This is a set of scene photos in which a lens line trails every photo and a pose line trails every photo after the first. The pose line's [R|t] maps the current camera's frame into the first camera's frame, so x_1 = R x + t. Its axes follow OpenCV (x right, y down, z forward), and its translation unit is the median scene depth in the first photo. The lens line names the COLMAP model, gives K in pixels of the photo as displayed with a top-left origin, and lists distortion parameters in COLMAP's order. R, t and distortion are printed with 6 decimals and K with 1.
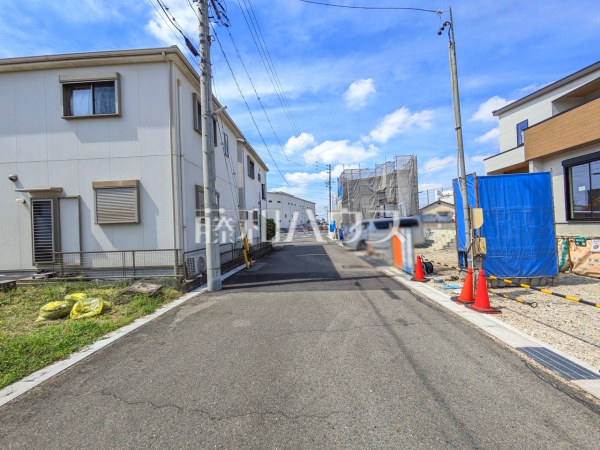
lens RADIAL K [[214.2, 0, 300.0], [0, 214.2, 225.0], [0, 0, 1]] dist [-0.001505, -0.000211]
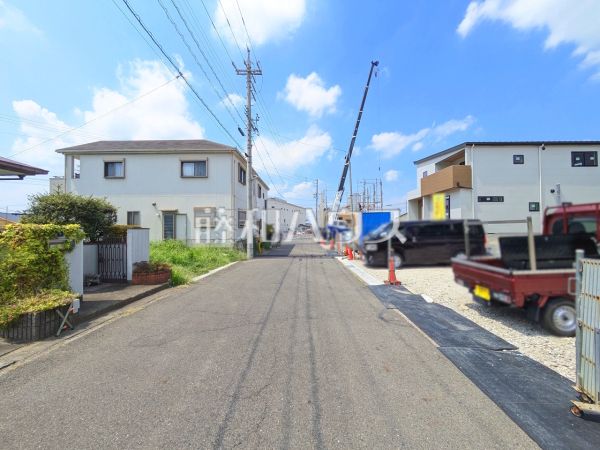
lens RADIAL K [[214.2, 0, 300.0], [0, 214.2, 225.0], [0, 0, 1]] dist [-0.001505, -0.000211]
pose [[0.999000, 0.027663, 0.035138, 0.024335], [-0.027074, 0.999487, -0.017125, -0.015483], [-0.035593, 0.016157, 0.999236, -1.083486]]
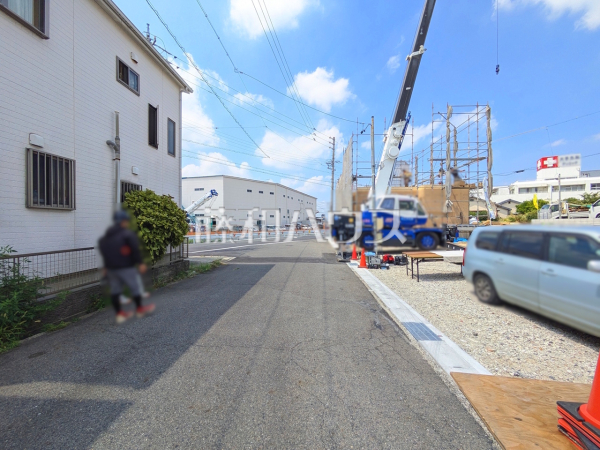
lens RADIAL K [[214.2, 0, 300.0], [0, 214.2, 225.0], [0, 0, 1]] dist [-0.001505, -0.000211]
pose [[0.999281, 0.037101, -0.007774, 0.236490], [-0.036994, 0.999225, 0.013477, 0.006850], [0.008268, -0.013180, 0.999879, 1.575273]]
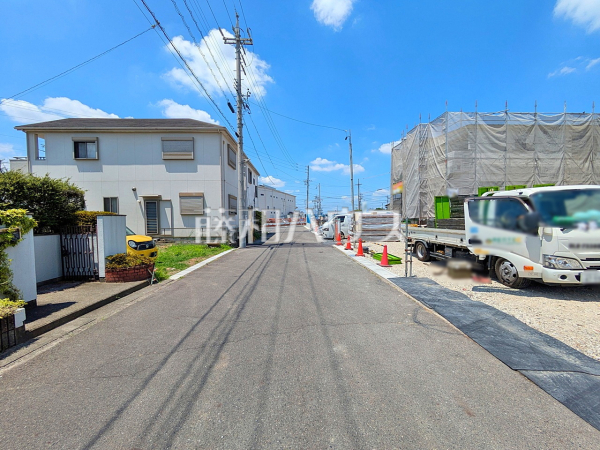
lens RADIAL K [[214.2, 0, 300.0], [0, 214.2, 225.0], [0, 0, 1]] dist [-0.001505, -0.000211]
pose [[0.996164, 0.021007, 0.084943, -0.027950], [-0.024145, 0.999057, 0.036093, -0.006812], [-0.084105, -0.038006, 0.995732, -0.961162]]
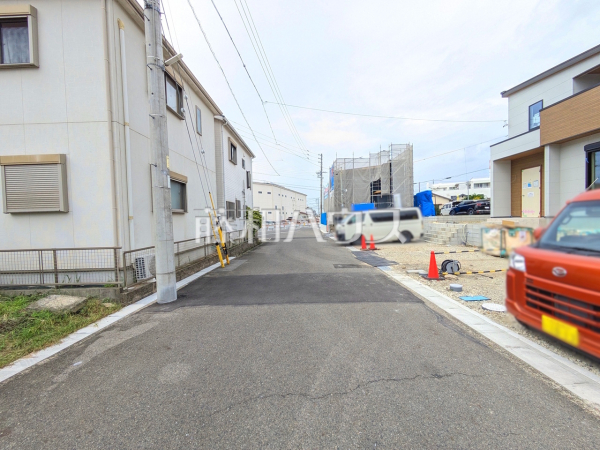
lens RADIAL K [[214.2, 0, 300.0], [0, 214.2, 225.0], [0, 0, 1]] dist [-0.001505, -0.000211]
pose [[0.999178, 0.004851, 0.040238, 0.032799], [-0.006302, 0.999332, 0.036001, 0.003487], [-0.040036, -0.036225, 0.998541, 0.199529]]
